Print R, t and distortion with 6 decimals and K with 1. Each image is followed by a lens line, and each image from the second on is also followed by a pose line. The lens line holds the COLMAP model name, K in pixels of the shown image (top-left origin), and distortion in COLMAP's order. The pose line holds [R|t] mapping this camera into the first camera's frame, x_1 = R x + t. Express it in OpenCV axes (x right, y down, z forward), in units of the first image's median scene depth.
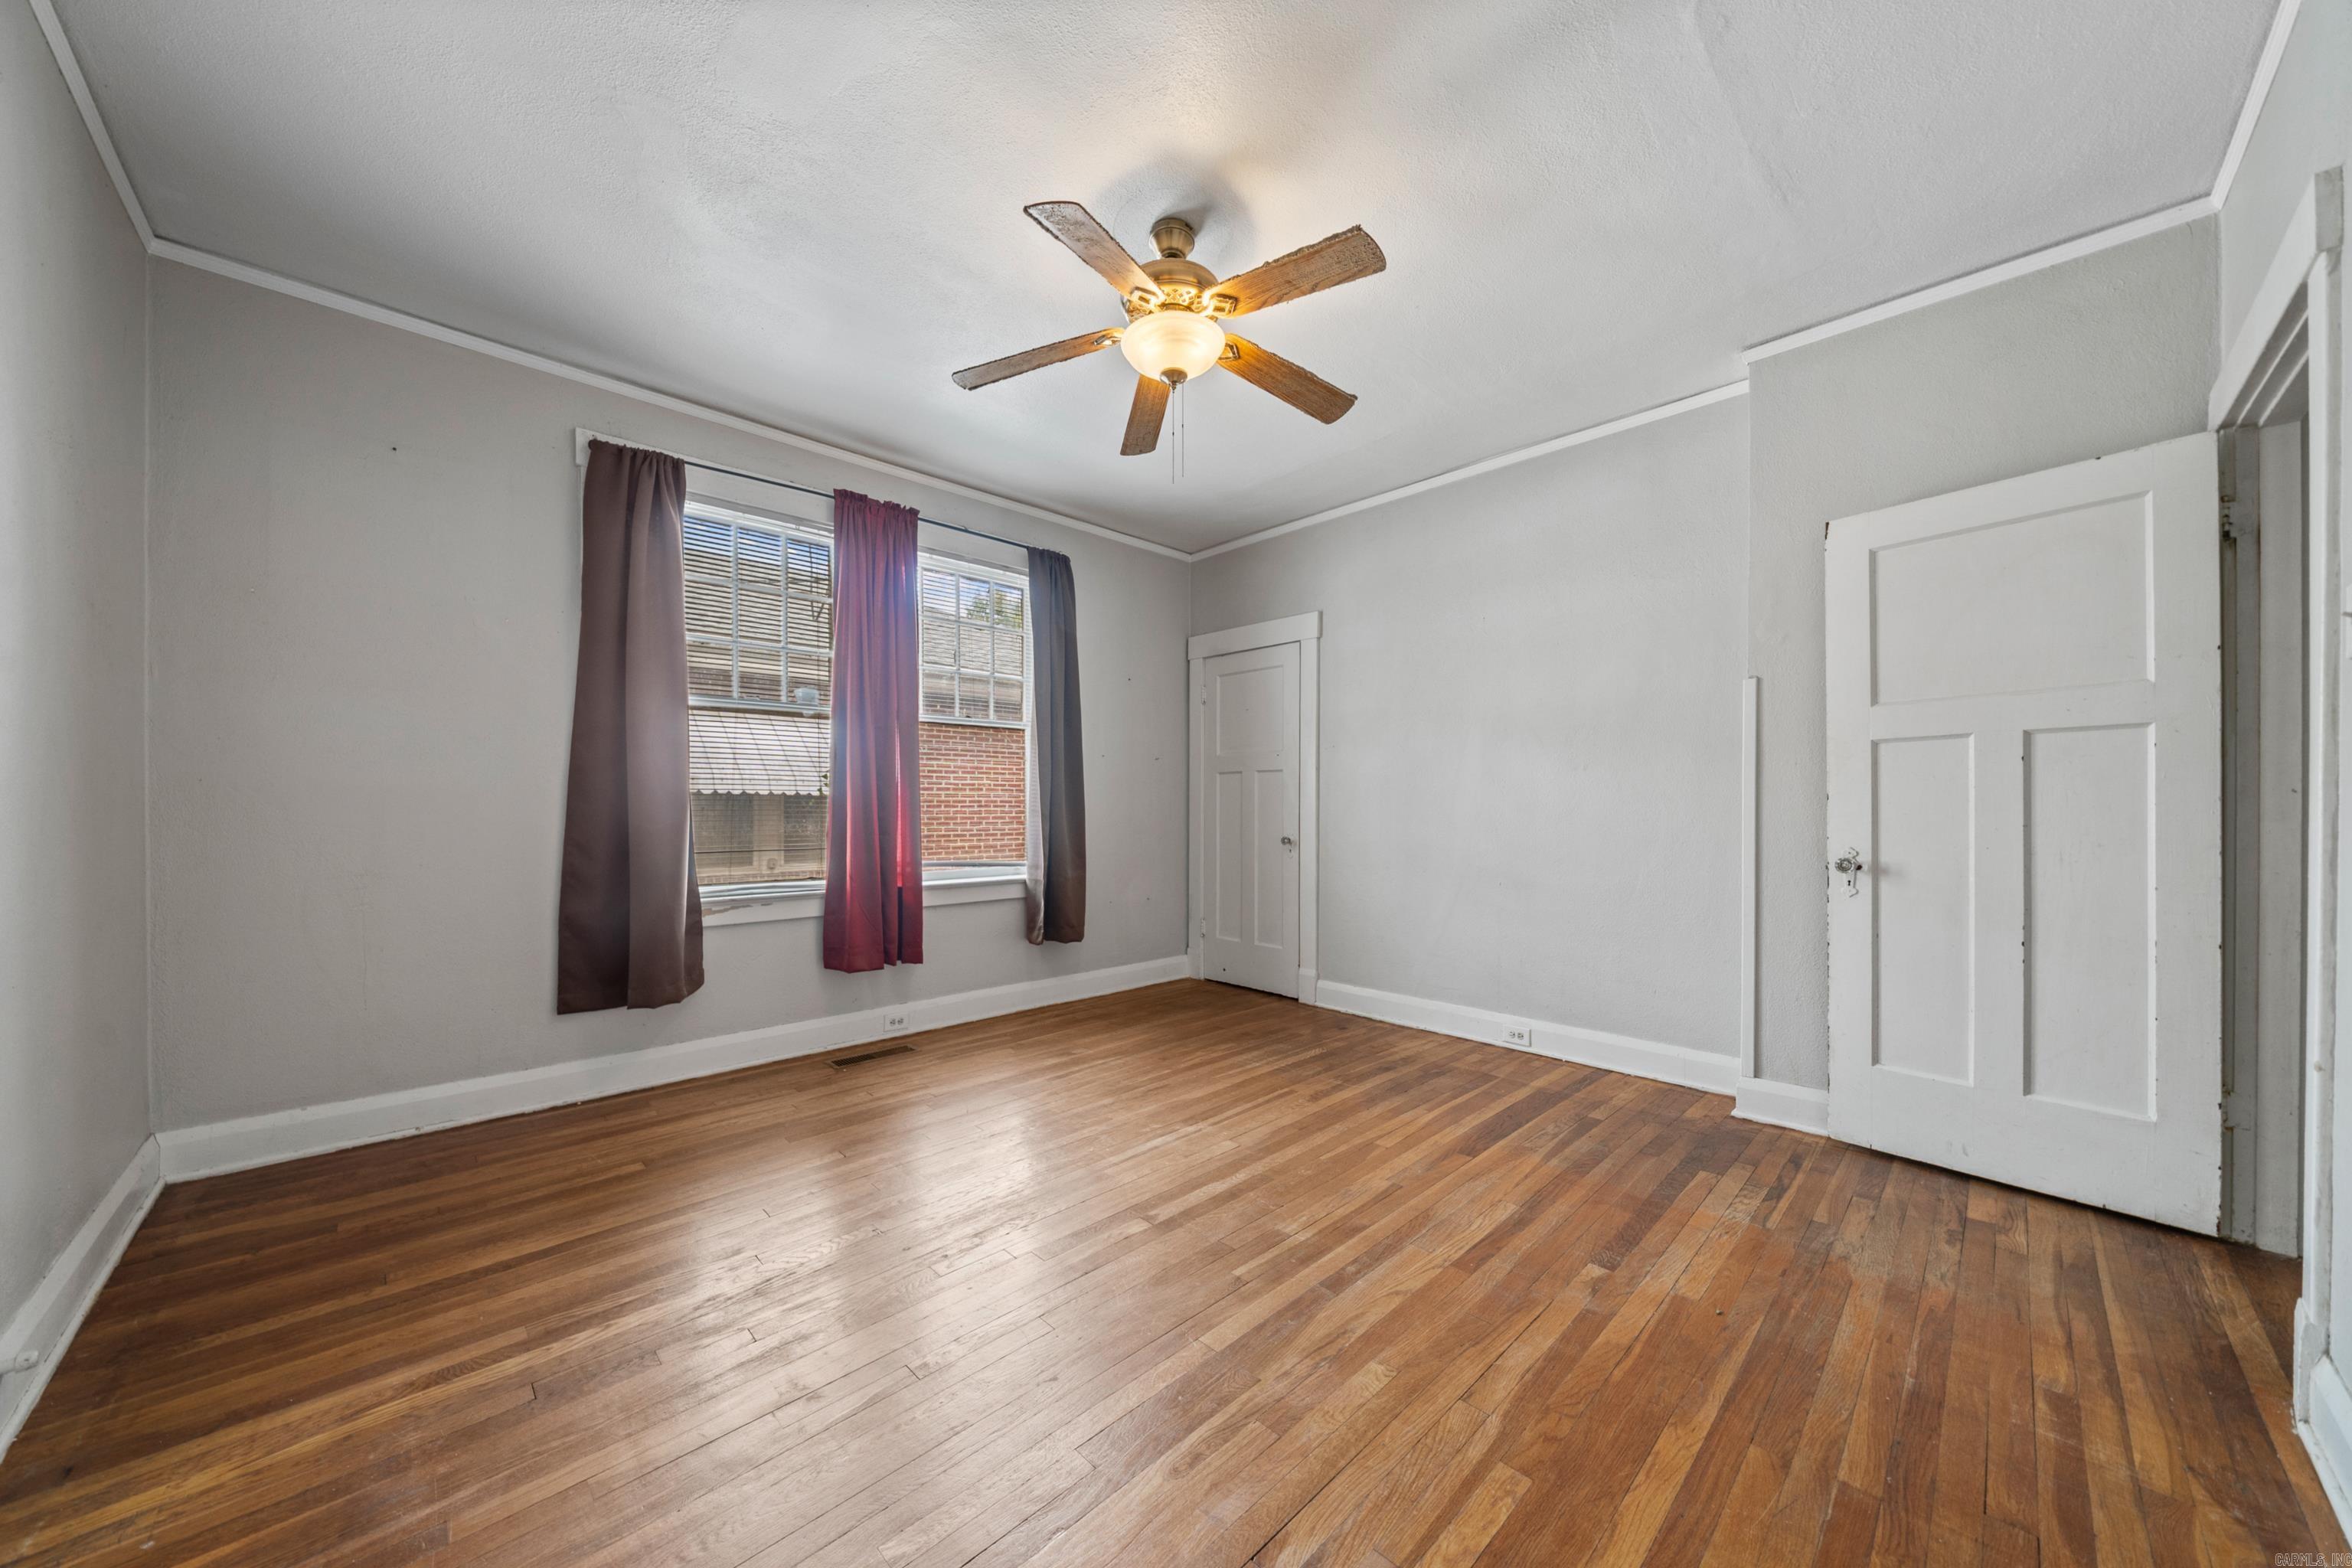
lens RADIAL K [[806.7, 0, 1177.0], [0, 806.7, 806.9], [0, 0, 1]] dist [-0.005078, -0.000124]
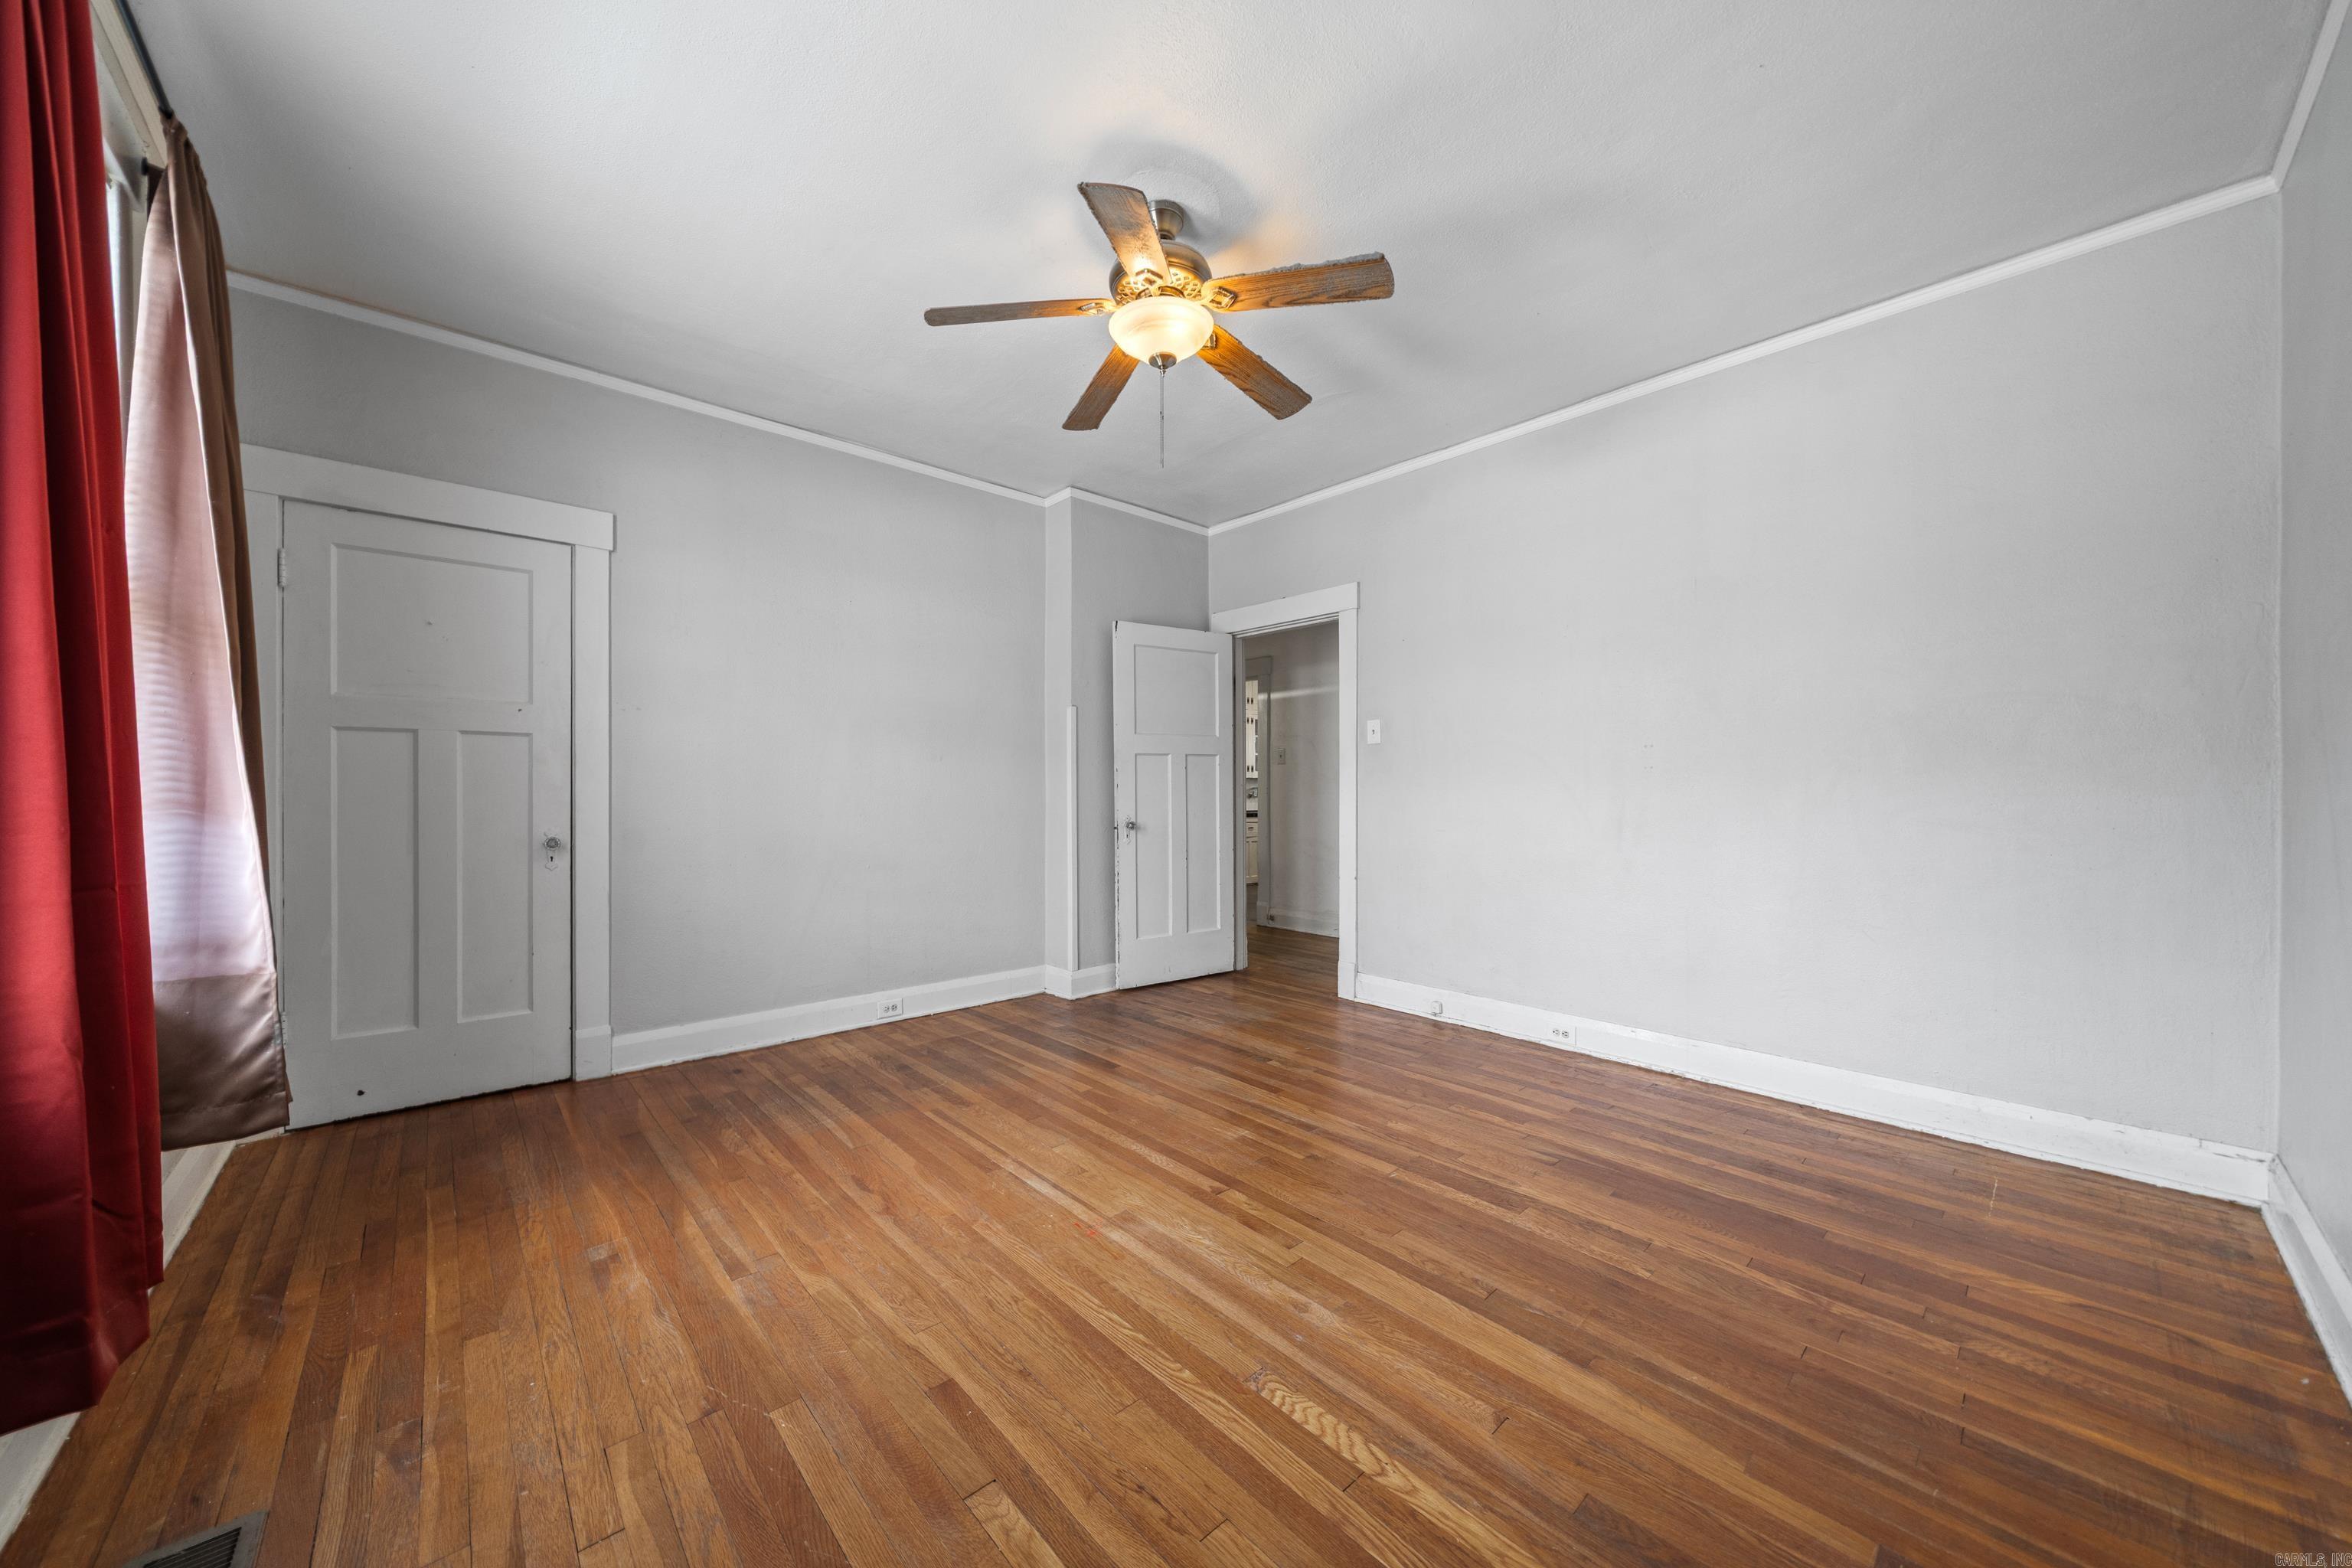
lens RADIAL K [[806.7, 0, 1175.9], [0, 806.7, 788.8], [0, 0, 1]] dist [-0.005078, -0.000124]
pose [[0.043612, 0.001255, 0.999048, -0.708105], [-0.000144, 0.999999, -0.001250, -0.003138], [-0.999049, -0.000090, 0.043612, 0.666042]]
